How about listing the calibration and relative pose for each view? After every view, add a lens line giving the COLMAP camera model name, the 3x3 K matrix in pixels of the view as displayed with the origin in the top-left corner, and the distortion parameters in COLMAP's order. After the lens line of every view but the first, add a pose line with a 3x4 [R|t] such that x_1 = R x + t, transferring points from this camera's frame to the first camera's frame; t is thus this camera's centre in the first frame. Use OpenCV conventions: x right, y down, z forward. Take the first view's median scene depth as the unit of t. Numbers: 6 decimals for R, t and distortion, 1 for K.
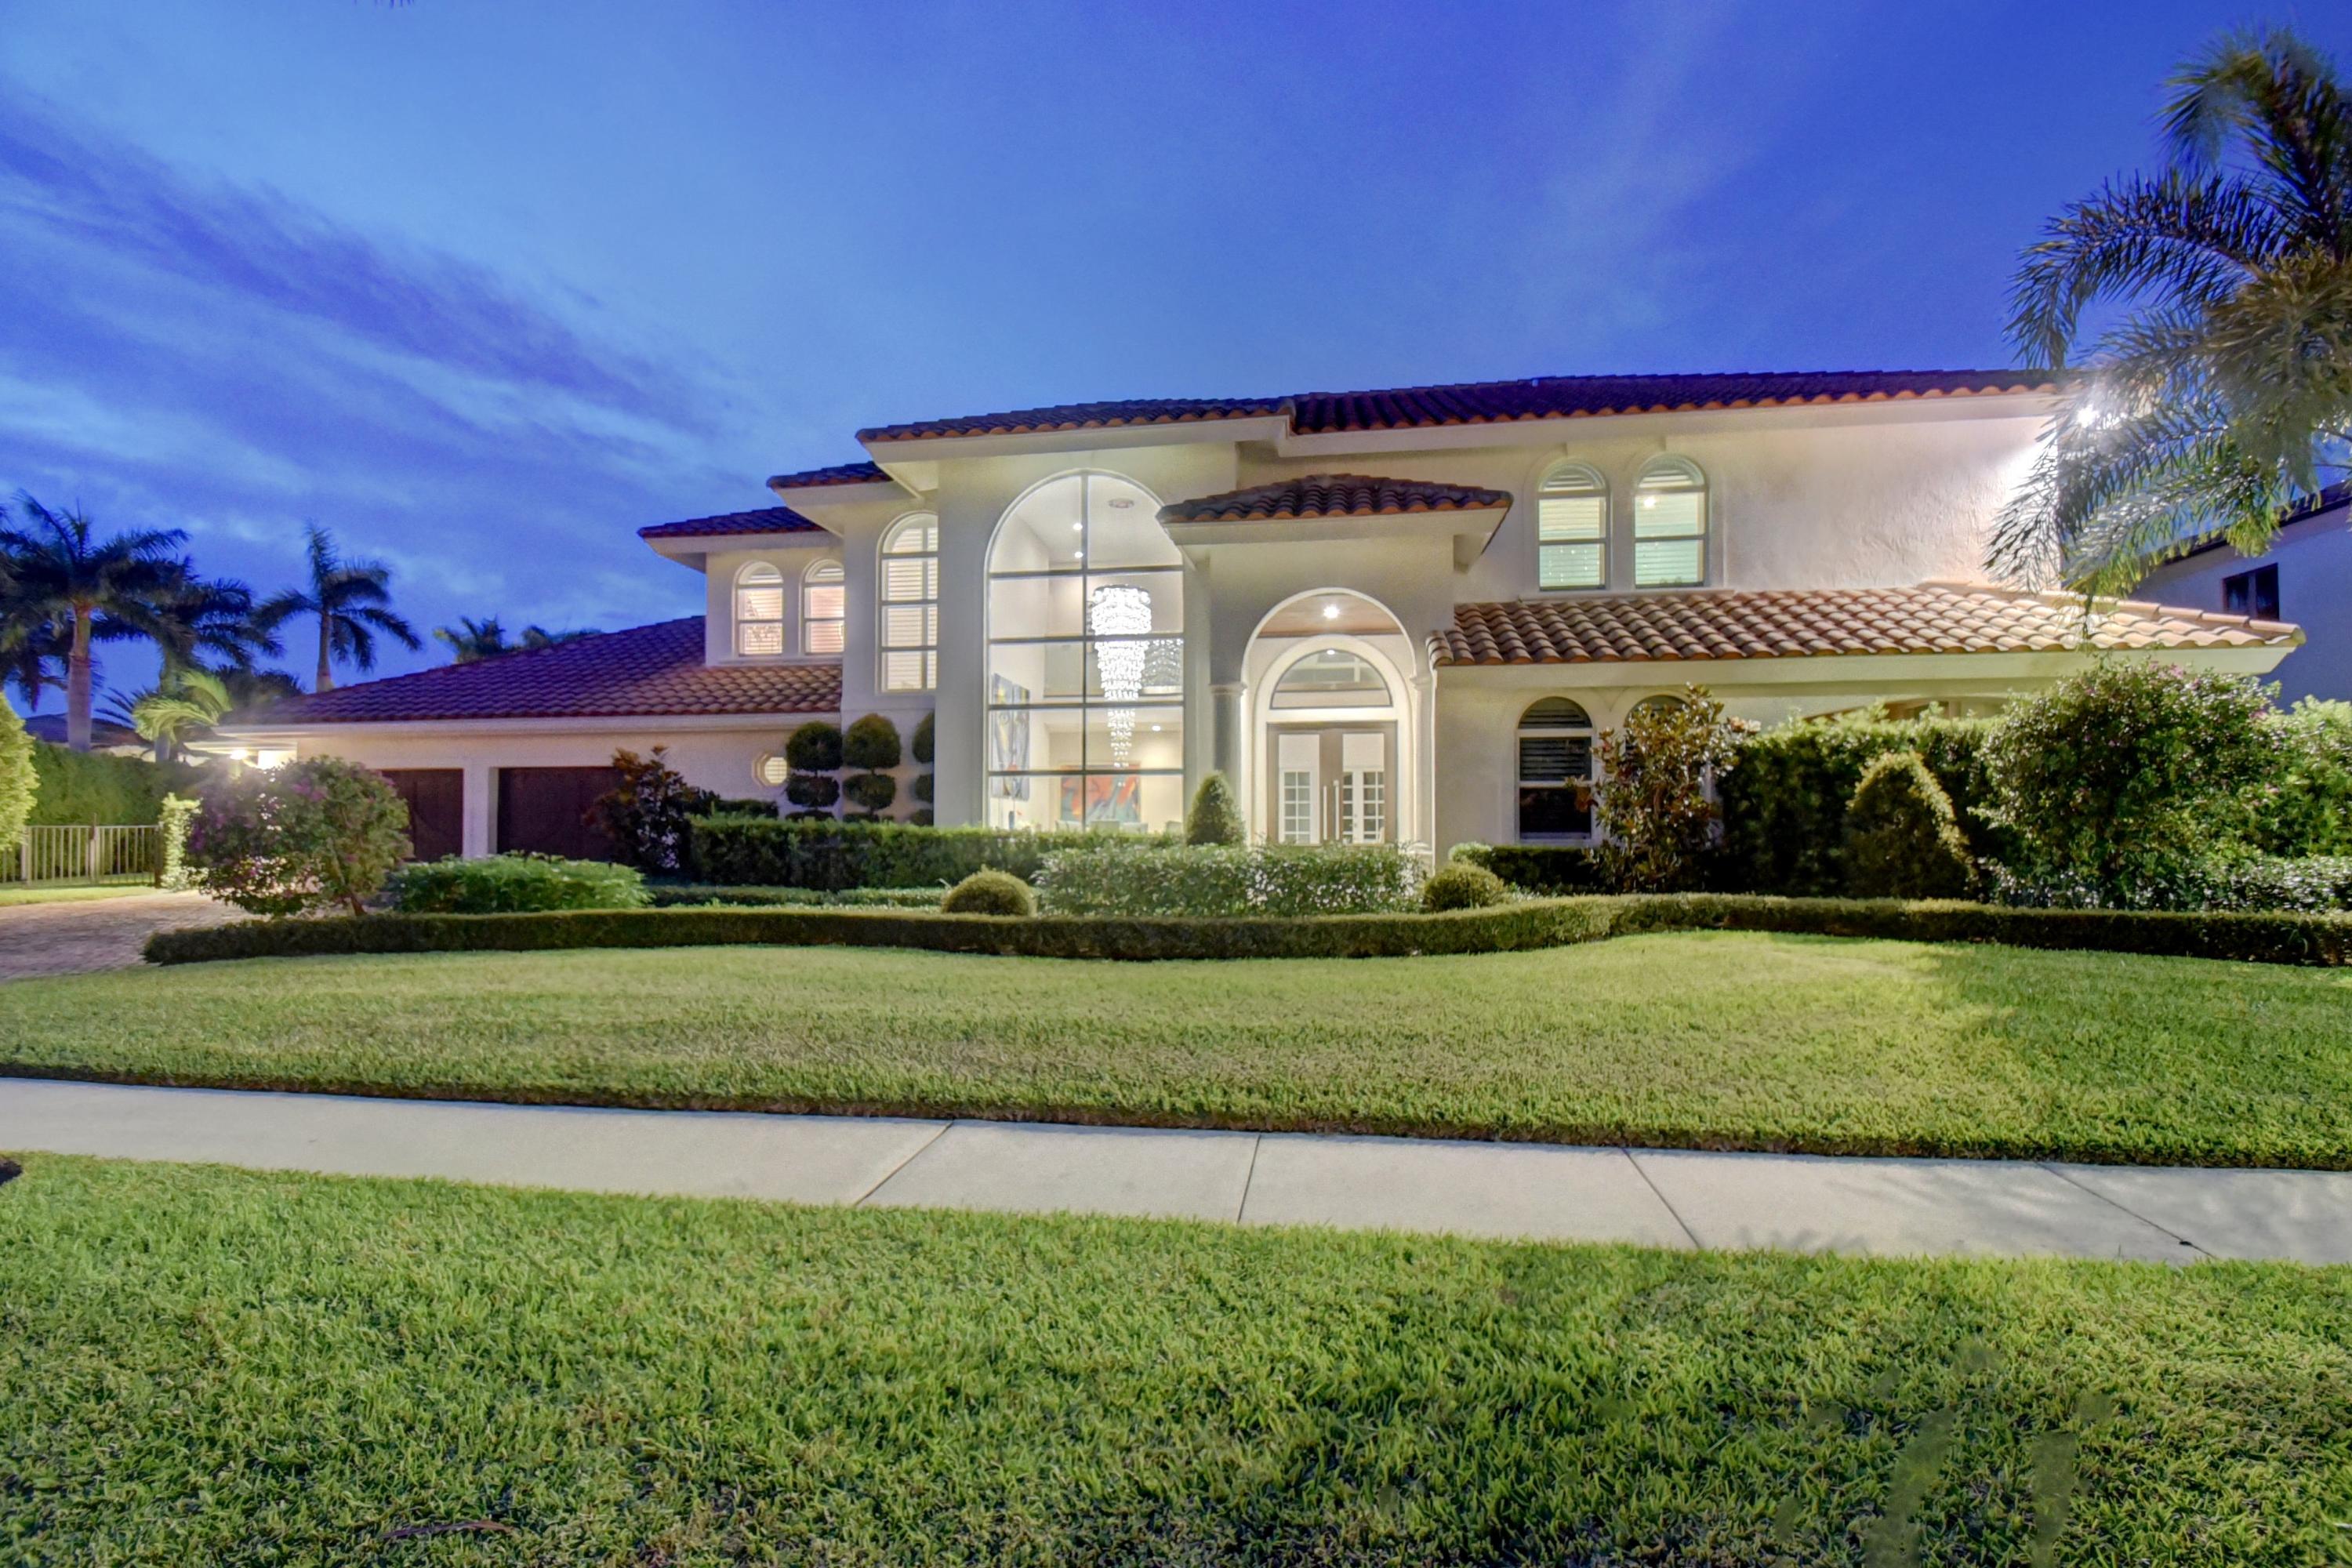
lens RADIAL K [[1029.9, 0, 1181.2], [0, 1029.9, 815.5], [0, 0, 1]] dist [0.012587, -0.014727]
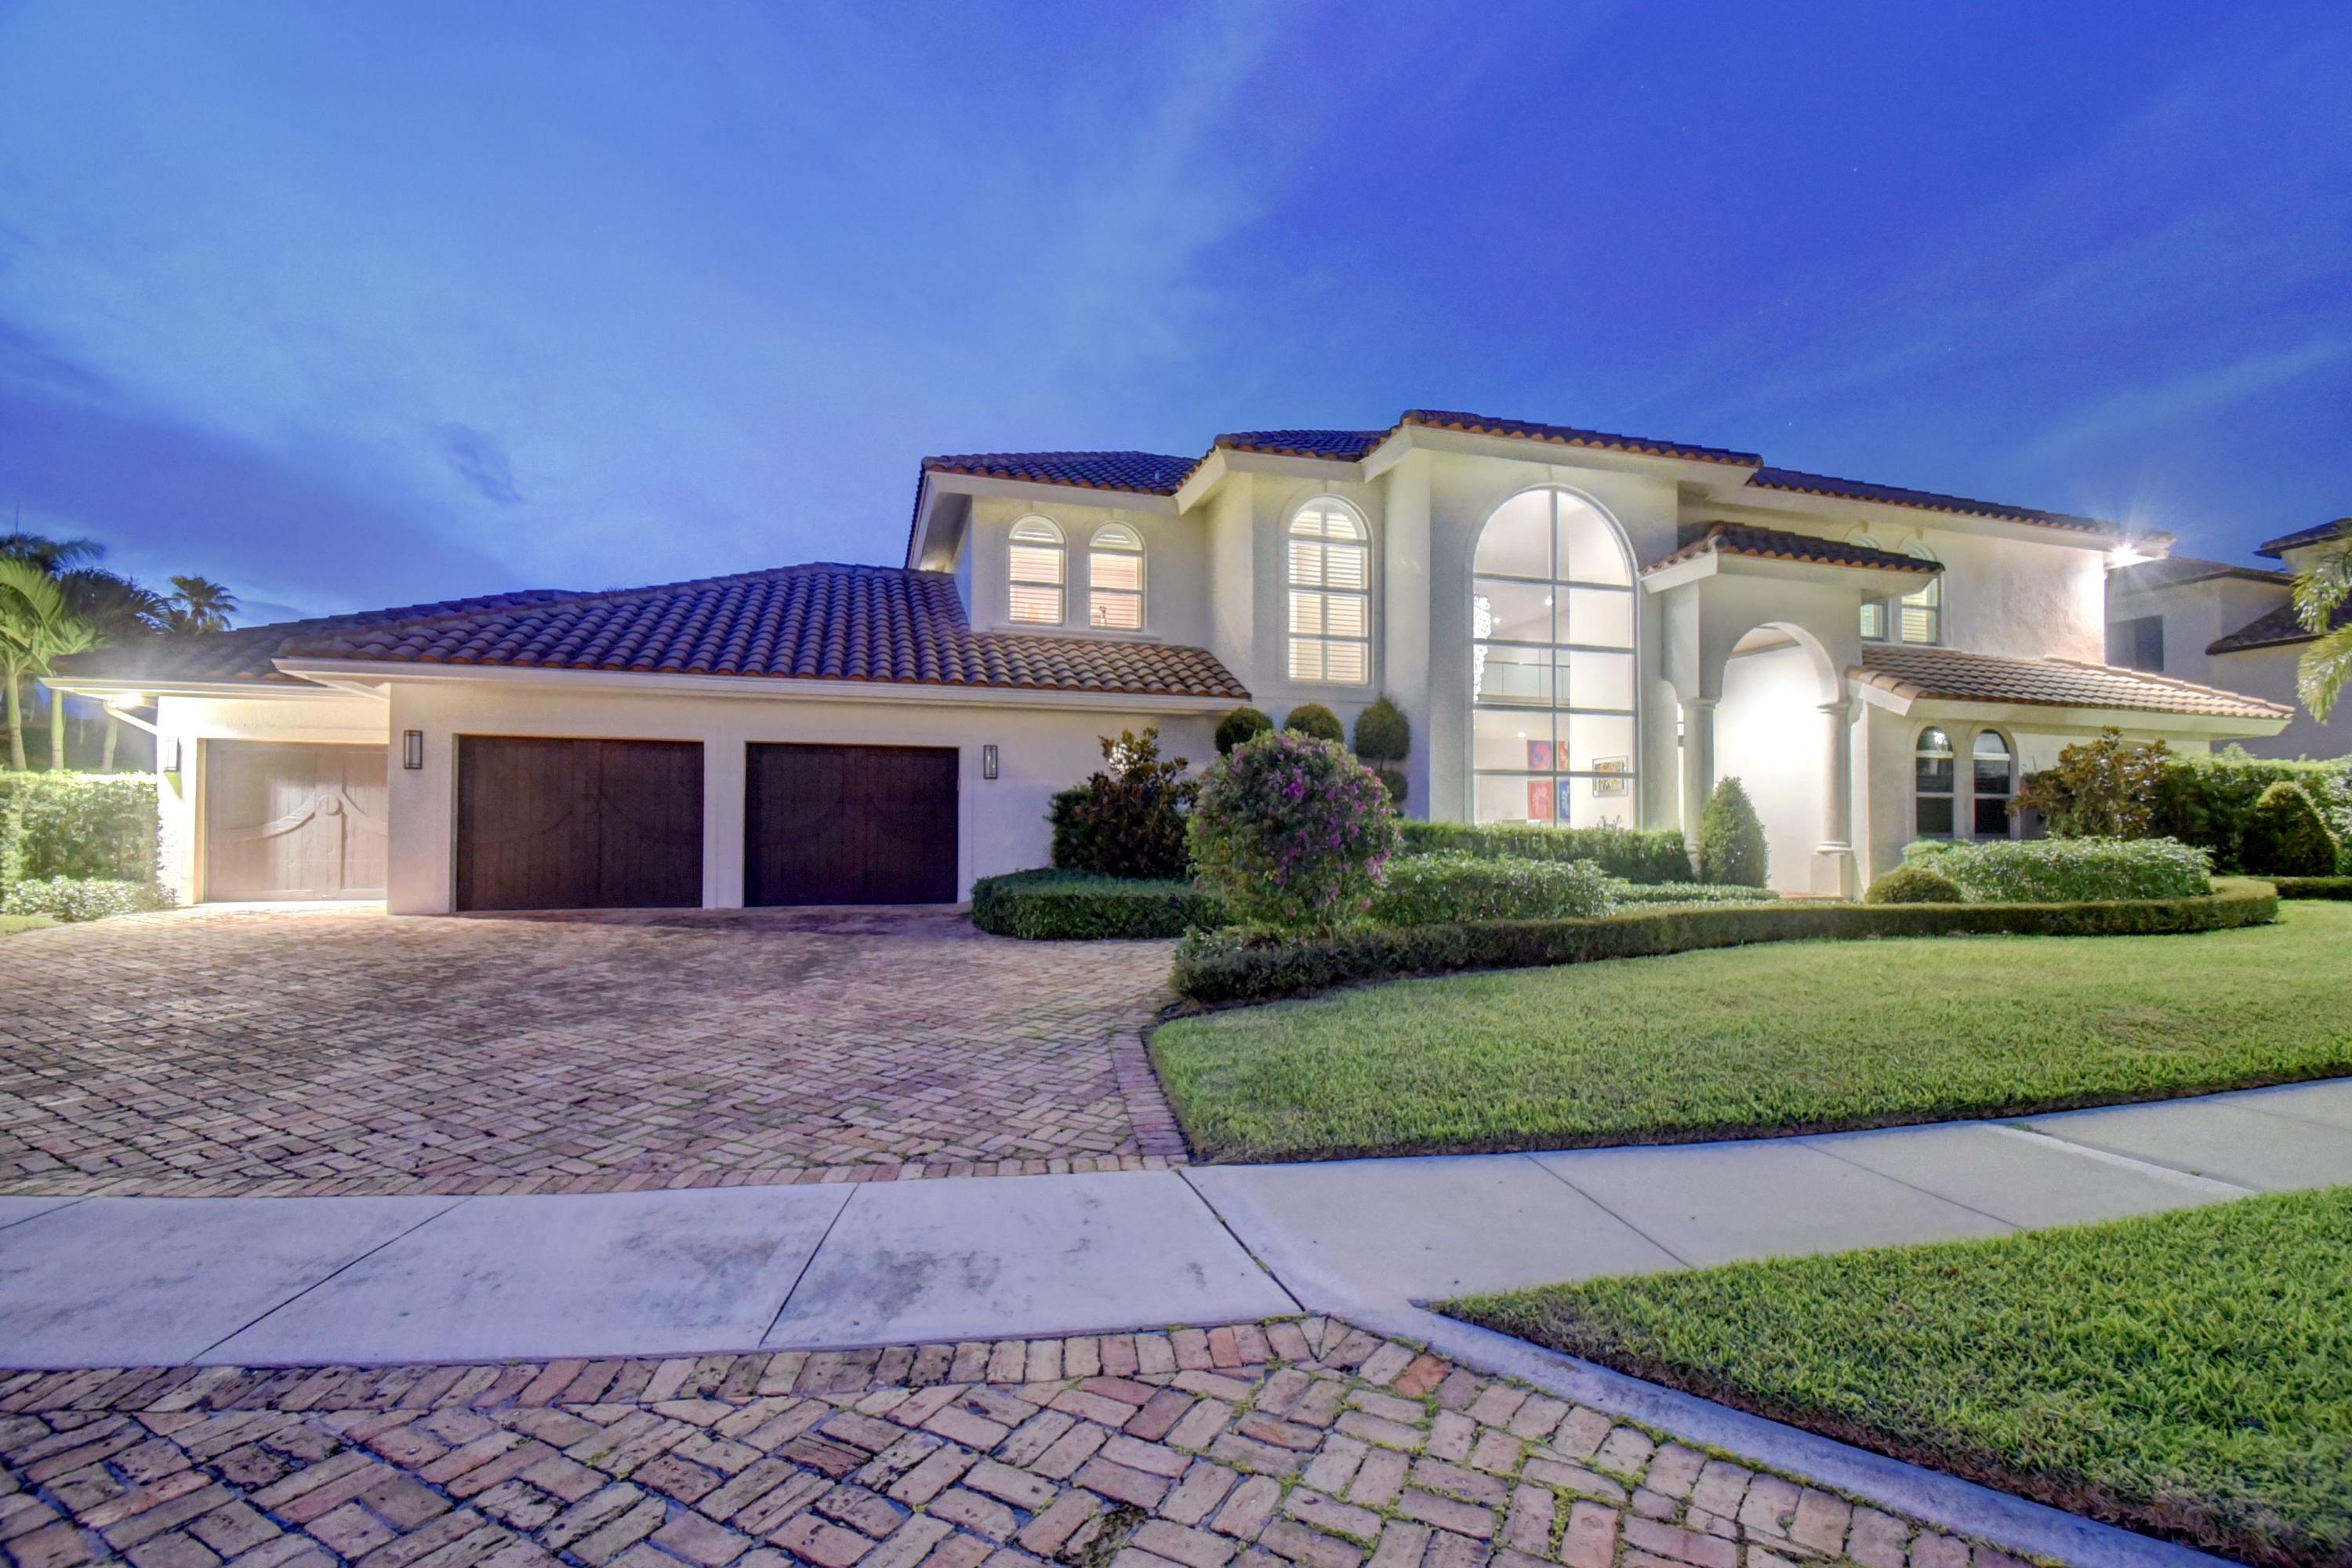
lens RADIAL K [[1029.9, 0, 1181.2], [0, 1029.9, 815.5], [0, 0, 1]] dist [0.012587, -0.014727]
pose [[0.902770, 0.007091, 0.430064, -0.884954], [-0.014686, 0.999789, 0.014343, -0.007969], [-0.429872, -0.019265, 0.902684, 0.202371]]
